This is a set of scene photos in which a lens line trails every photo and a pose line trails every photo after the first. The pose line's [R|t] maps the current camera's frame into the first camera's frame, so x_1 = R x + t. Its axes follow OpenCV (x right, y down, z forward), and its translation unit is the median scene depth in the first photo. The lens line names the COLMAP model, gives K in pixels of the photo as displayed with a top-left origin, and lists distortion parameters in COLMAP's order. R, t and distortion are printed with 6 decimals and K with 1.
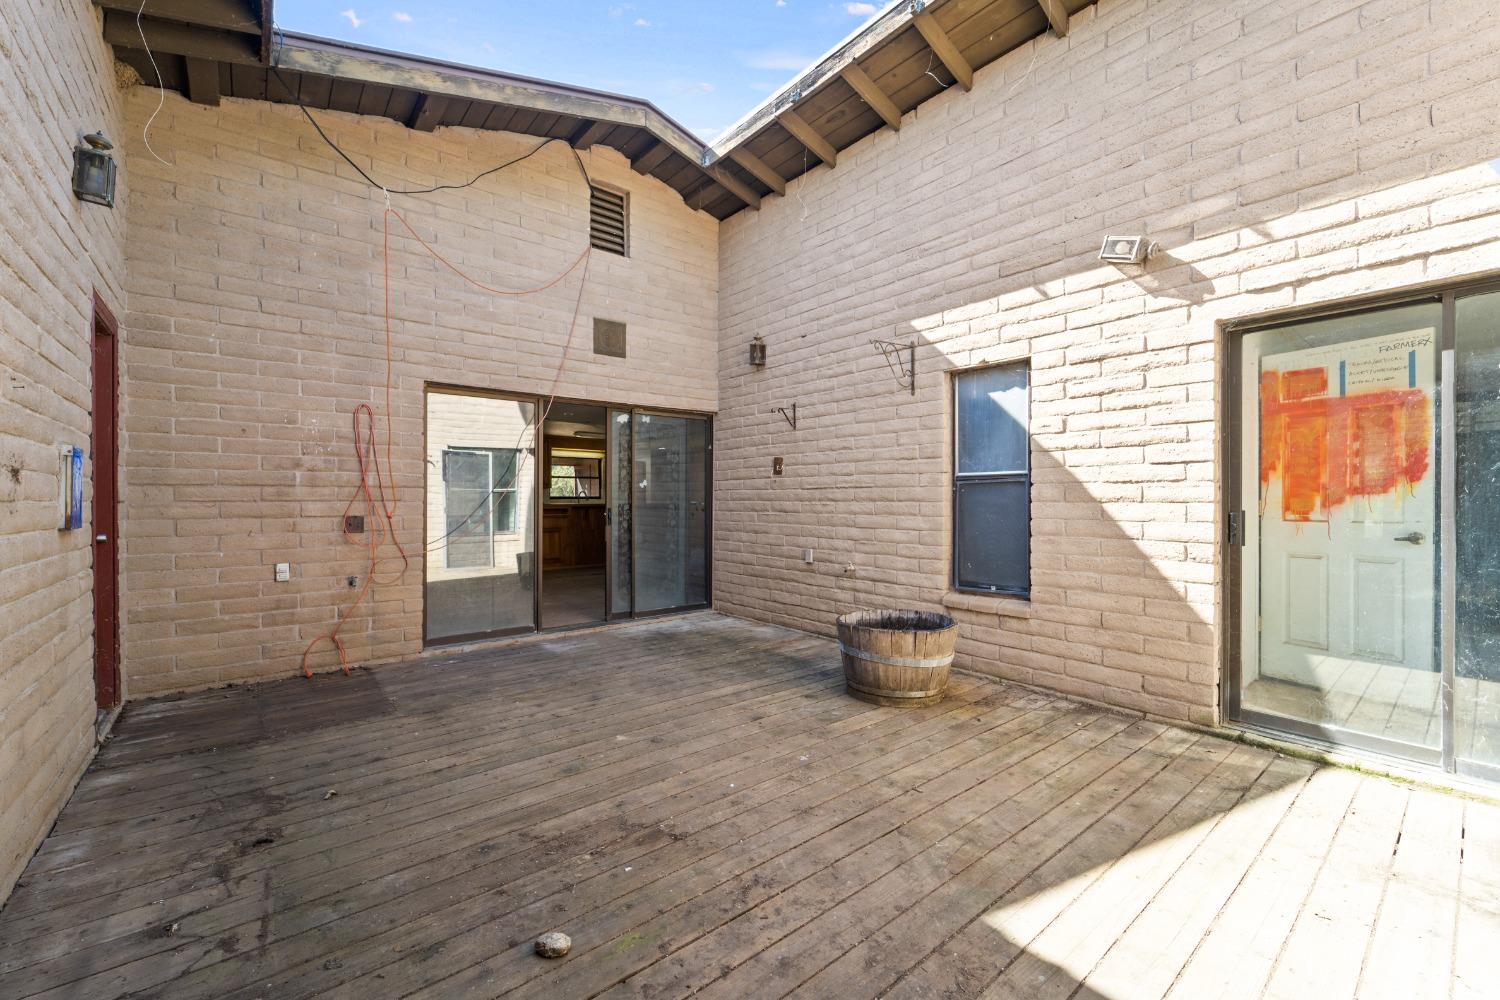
lens RADIAL K [[610.2, 0, 750.0], [0, 610.2, 500.0], [0, 0, 1]] dist [-0.004594, -0.000565]
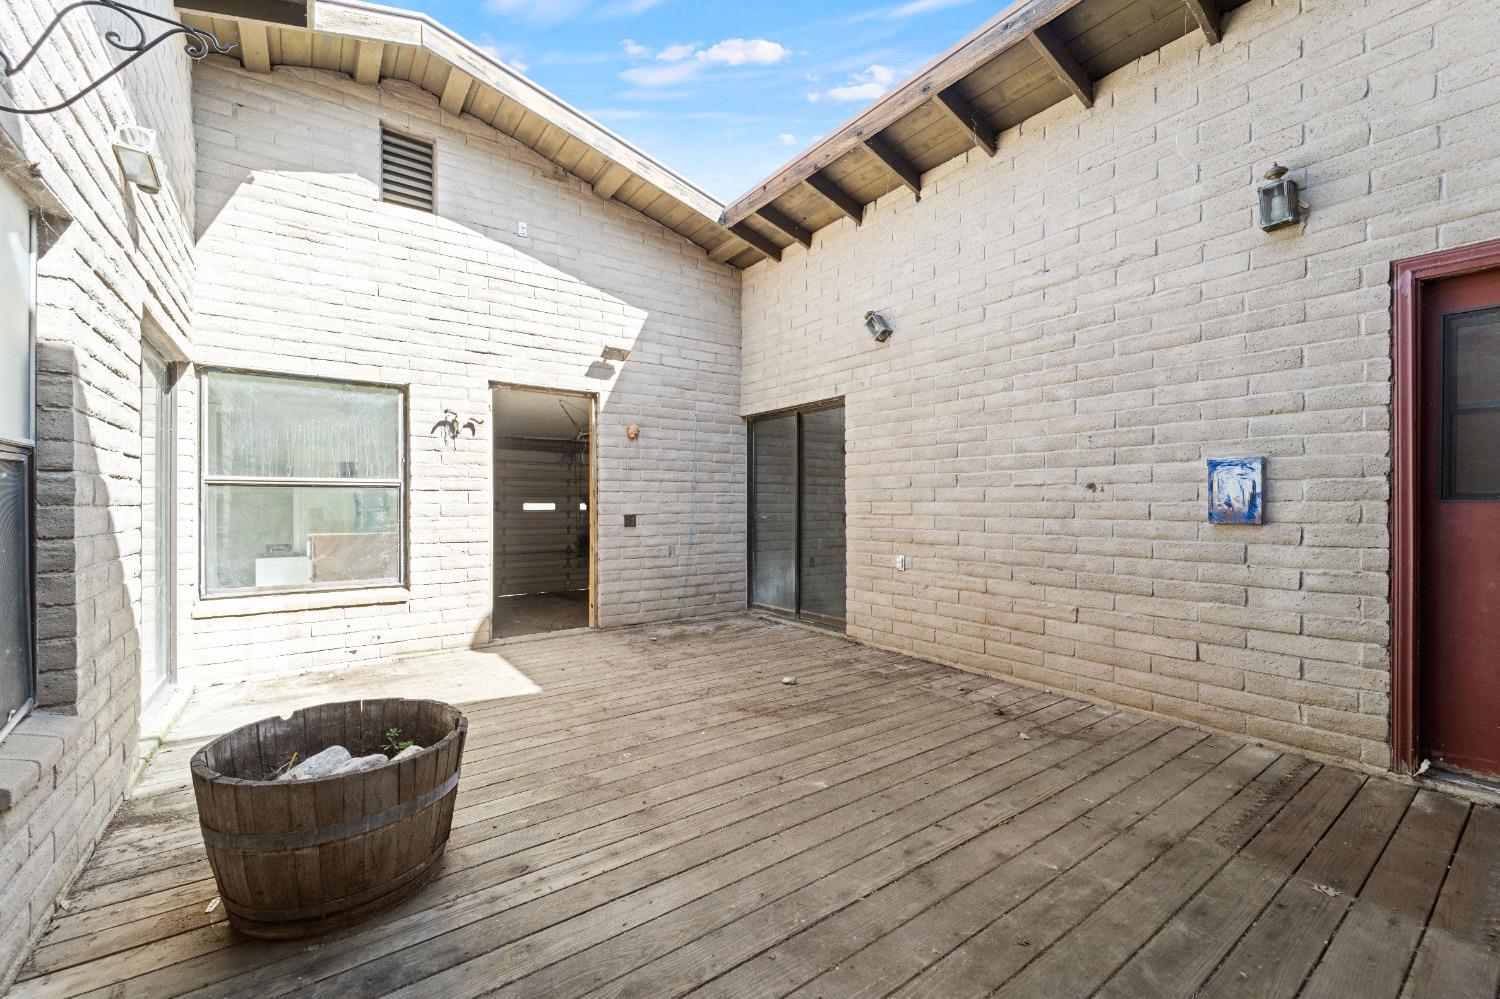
lens RADIAL K [[610.2, 0, 750.0], [0, 610.2, 499.5], [0, 0, 1]] dist [-0.004594, -0.000565]
pose [[-0.998221, 0.003103, 0.059545, -0.200528], [0.002695, 0.999972, -0.006931, 0.004509], [-0.059565, -0.006759, -0.998202, 2.224296]]
